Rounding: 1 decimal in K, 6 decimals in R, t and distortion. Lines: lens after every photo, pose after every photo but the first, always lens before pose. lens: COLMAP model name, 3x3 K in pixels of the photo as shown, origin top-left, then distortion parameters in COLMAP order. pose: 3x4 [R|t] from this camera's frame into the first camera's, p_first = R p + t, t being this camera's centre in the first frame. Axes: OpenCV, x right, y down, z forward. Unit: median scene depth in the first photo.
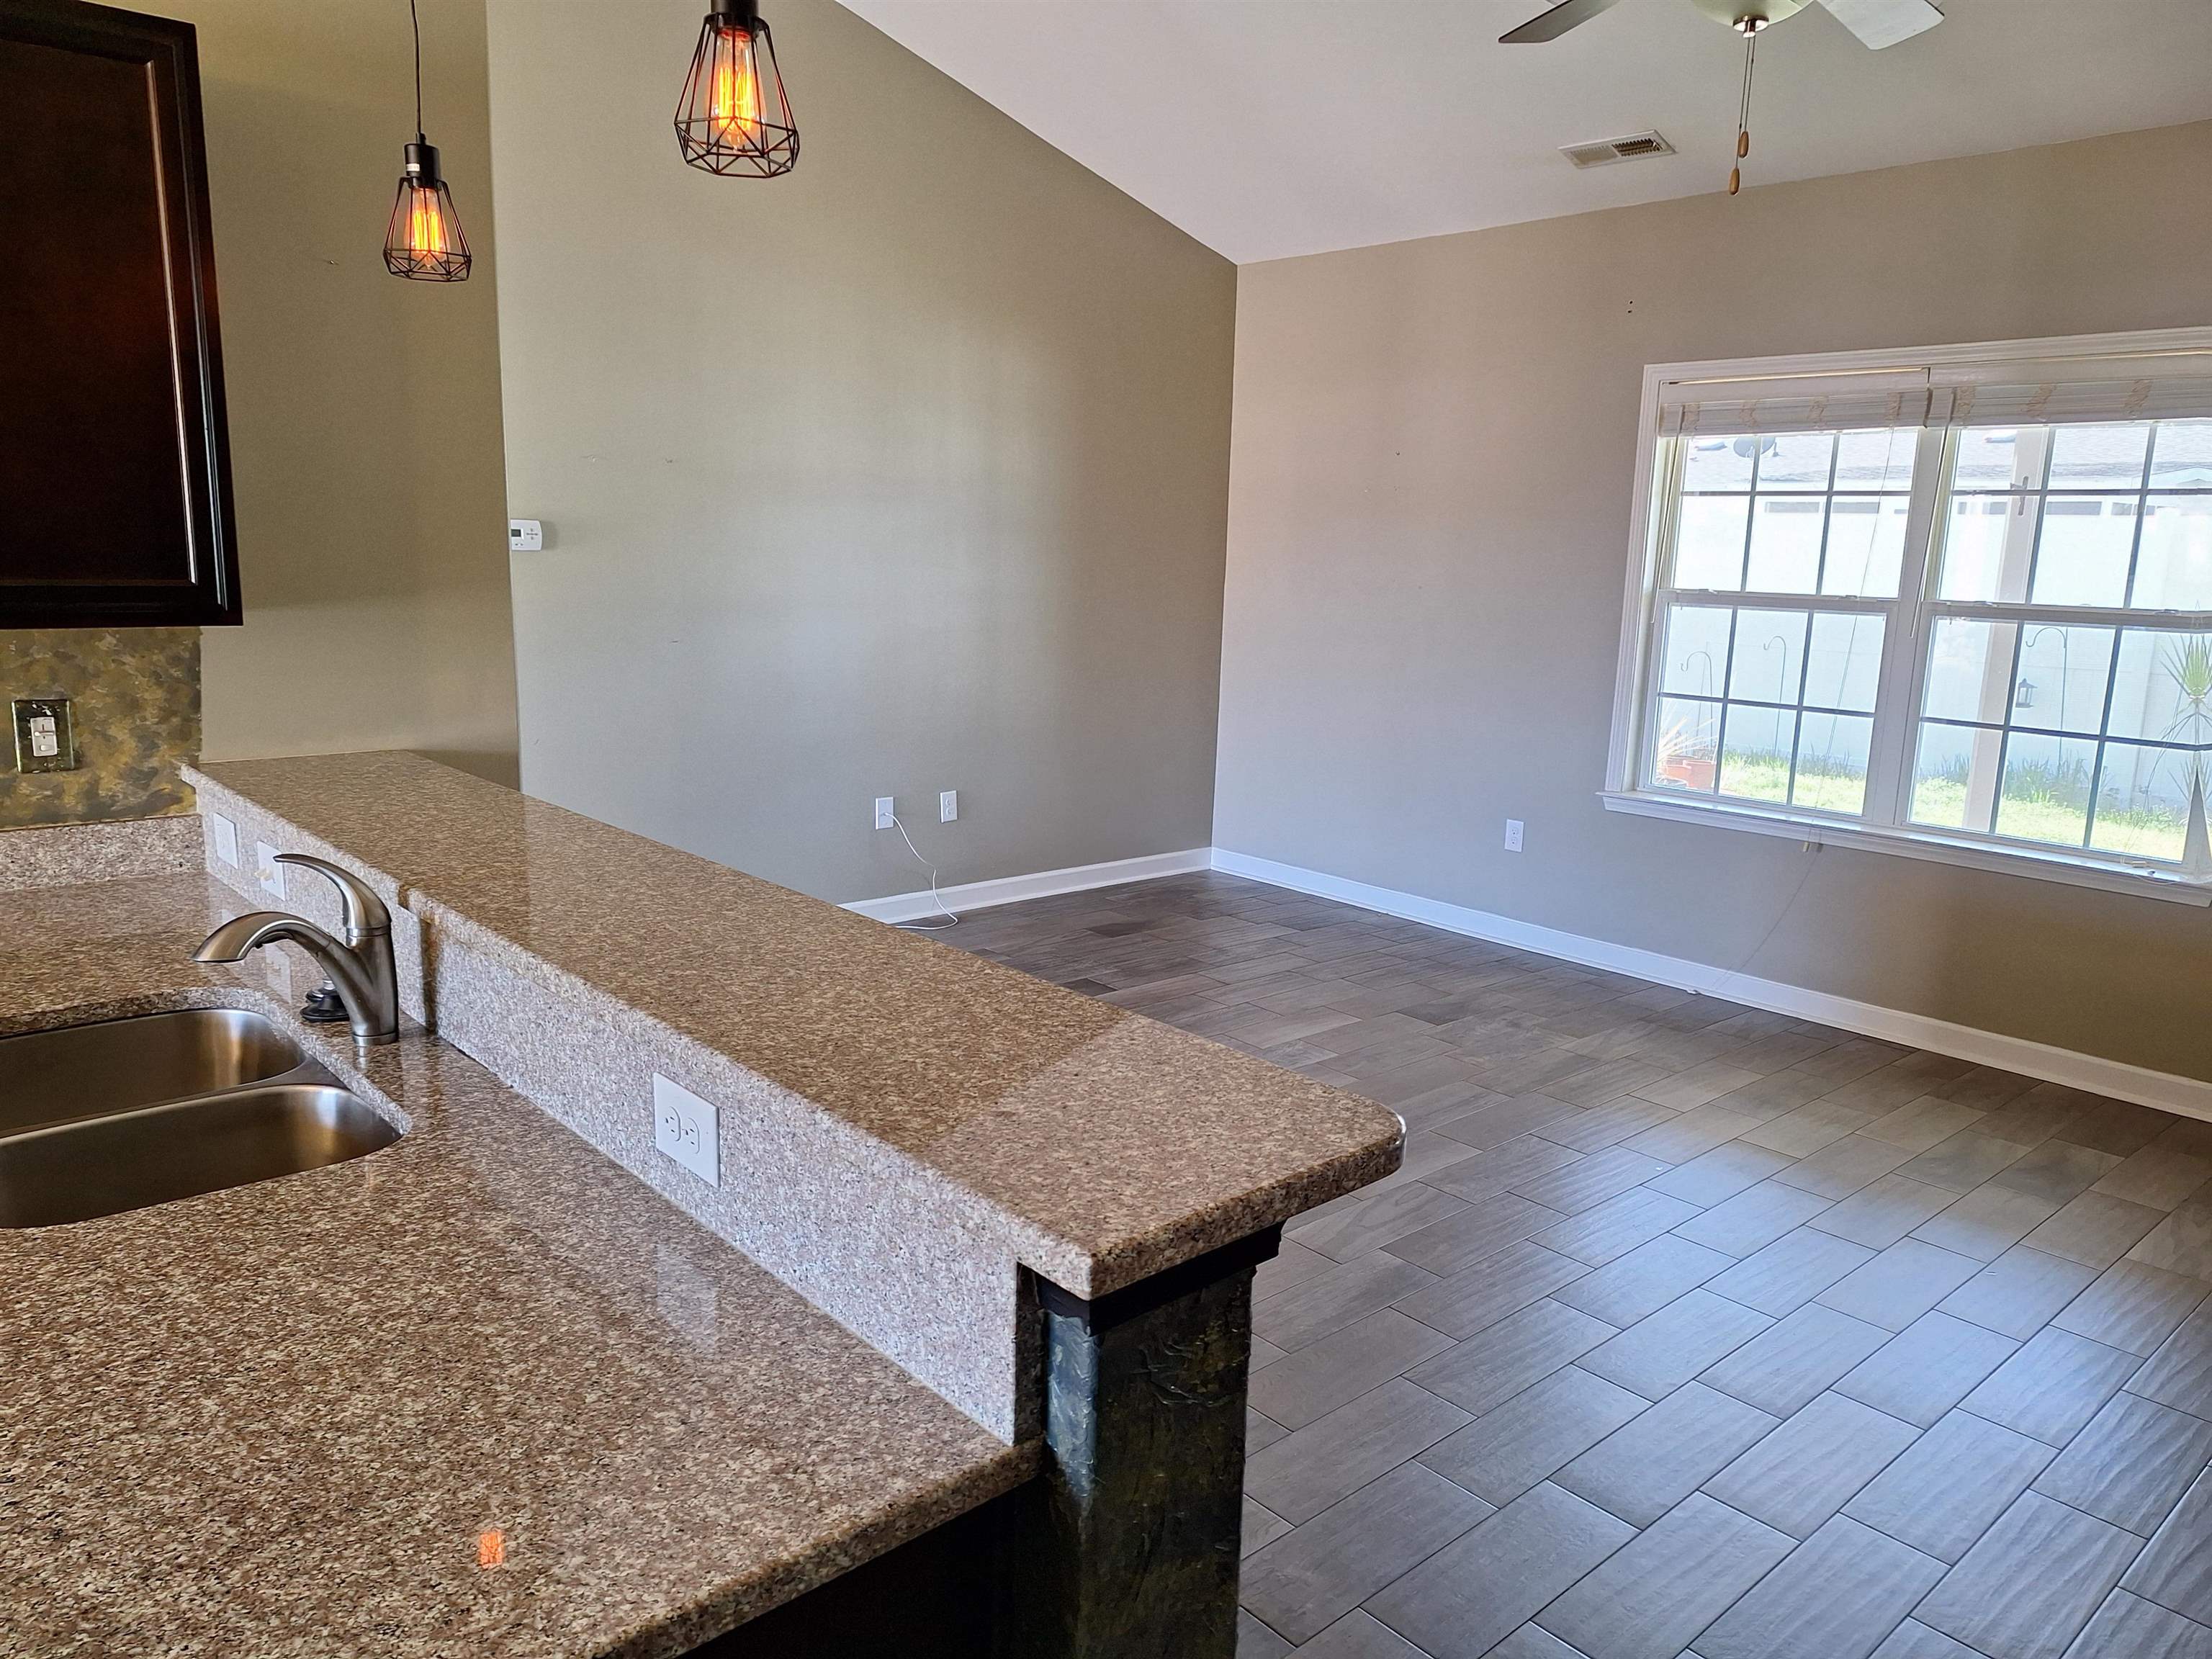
lens RADIAL K [[1521.6, 0, 1128.0], [0, 1521.6, 817.8], [0, 0, 1]] dist [0.027405, -0.031891]
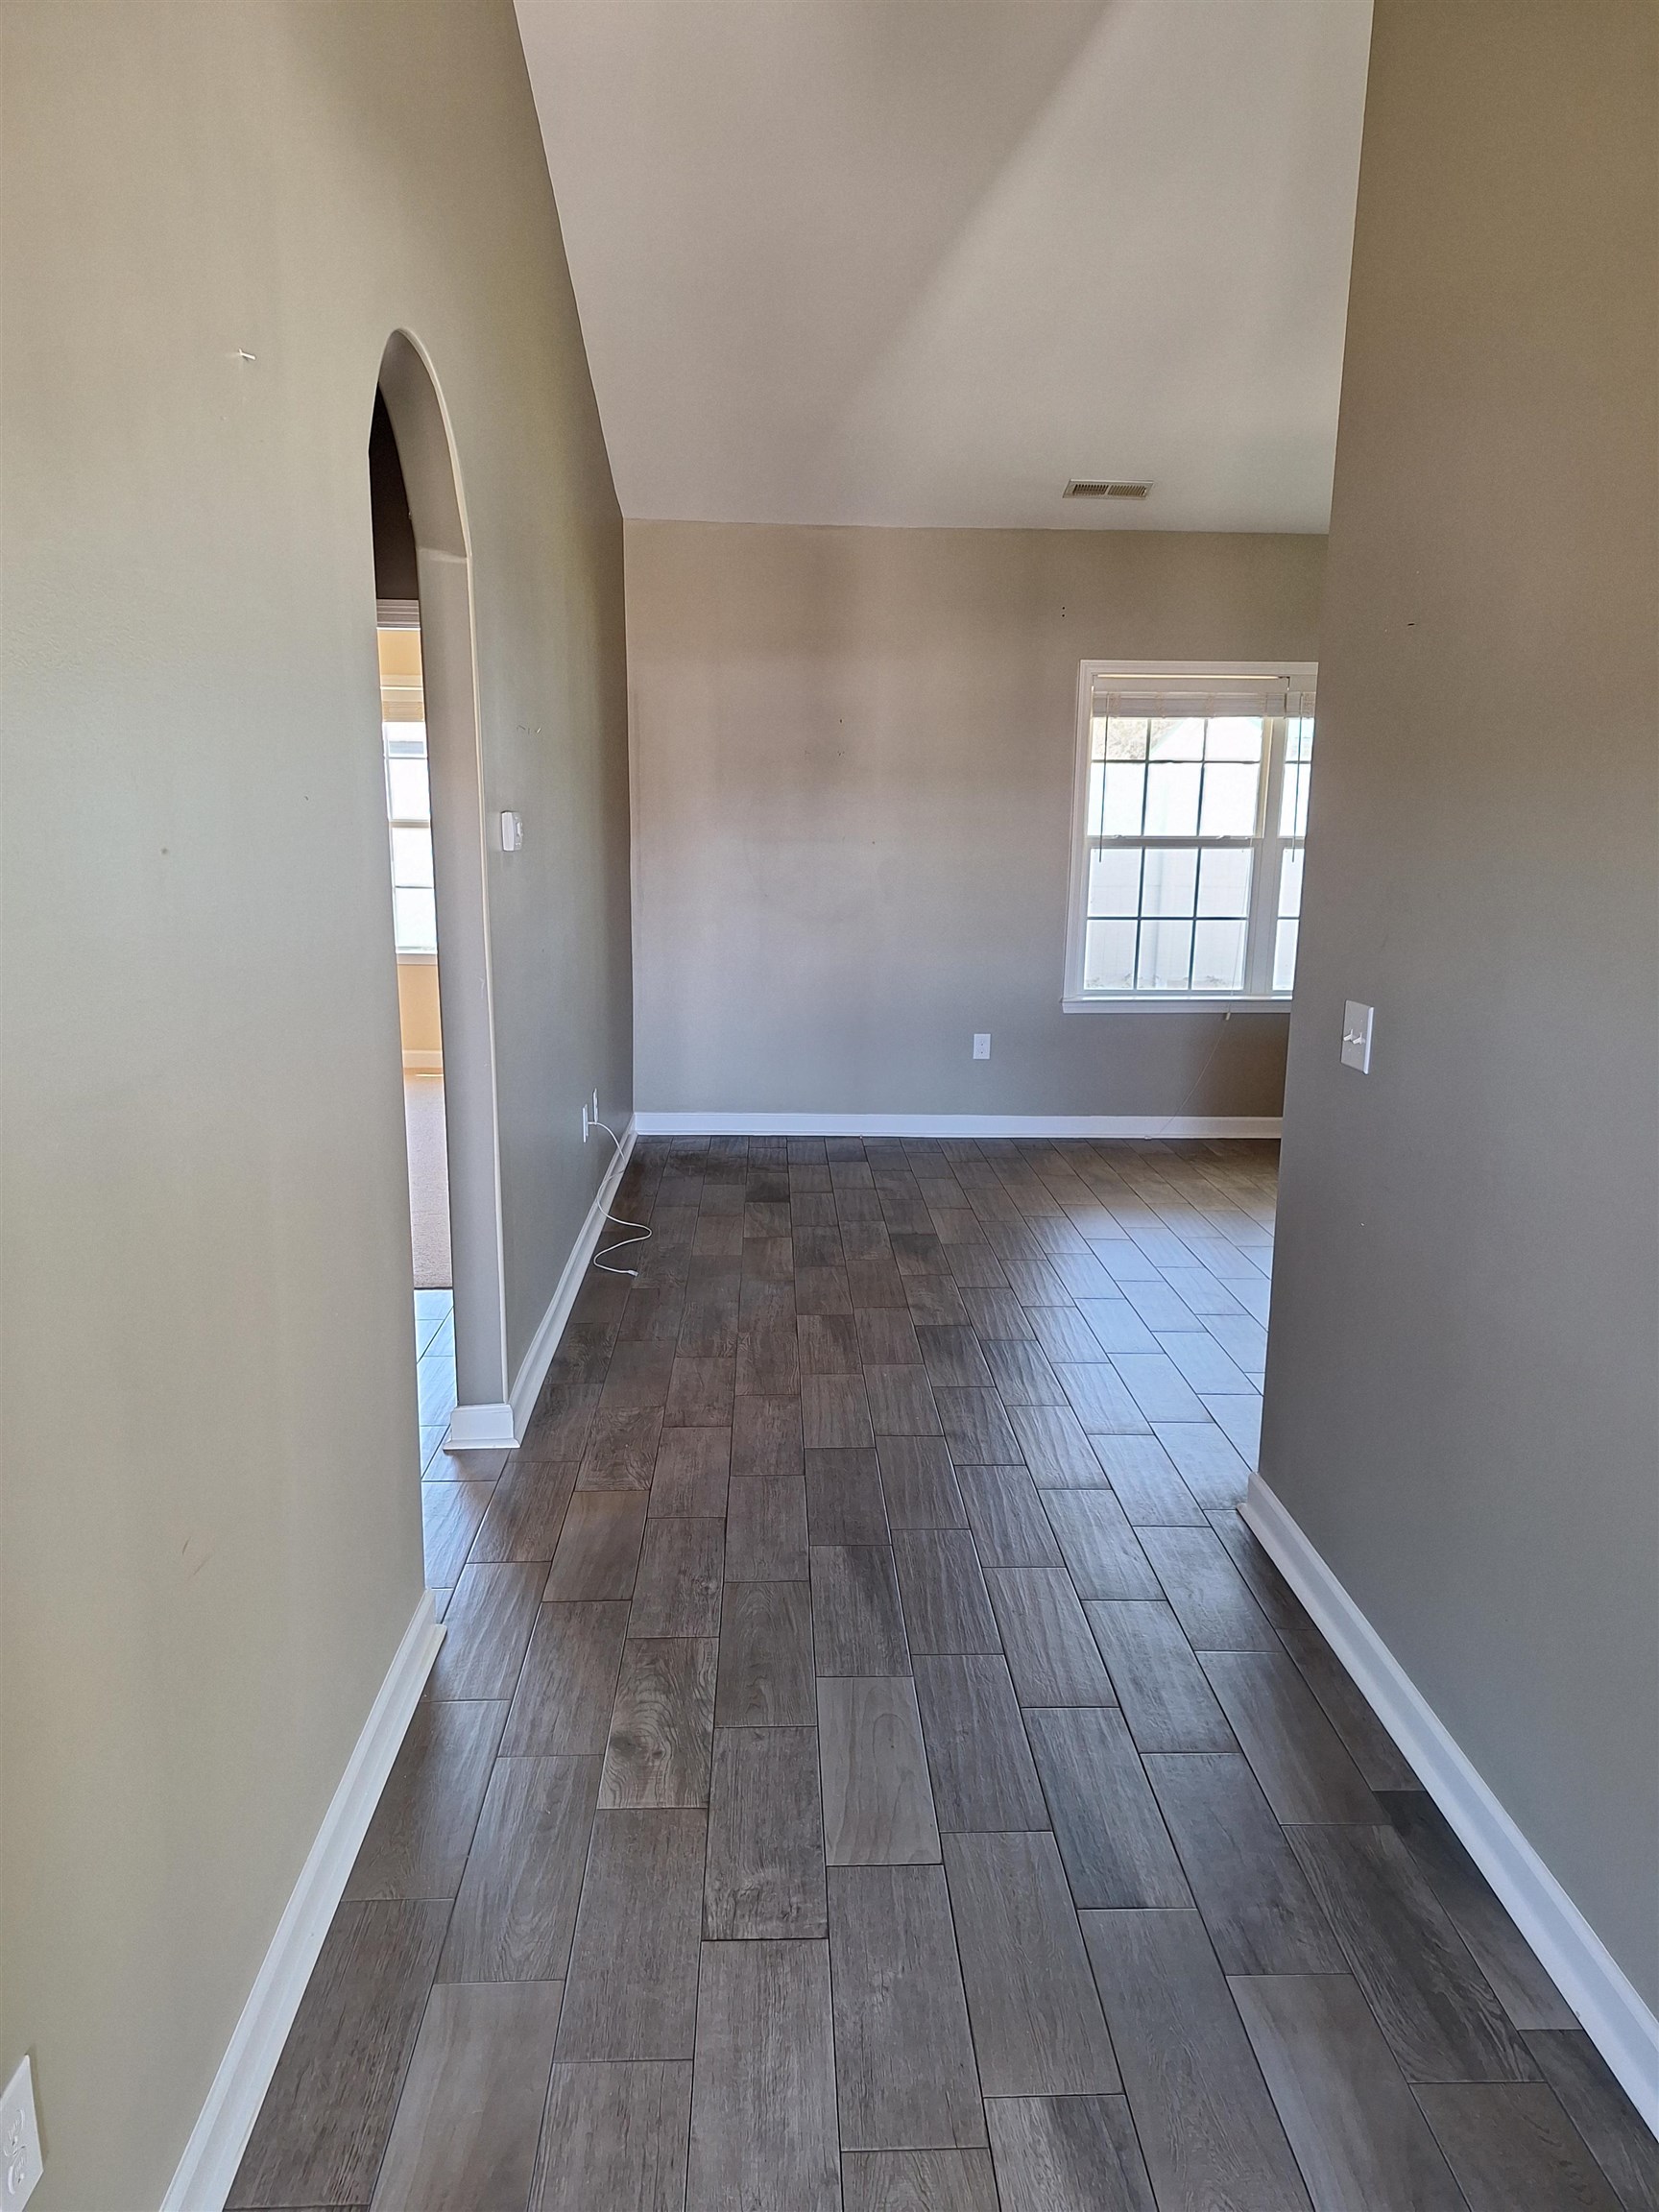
lens RADIAL K [[1521.6, 0, 819.5], [0, 1521.6, 1124.7], [0, 0, 1]] dist [0.027405, -0.031891]
pose [[0.641611, -0.183436, 0.744773, -0.840083], [0.148313, 0.982327, 0.114175, -0.096324], [-0.752555, 0.037204, 0.657478, 0.352951]]
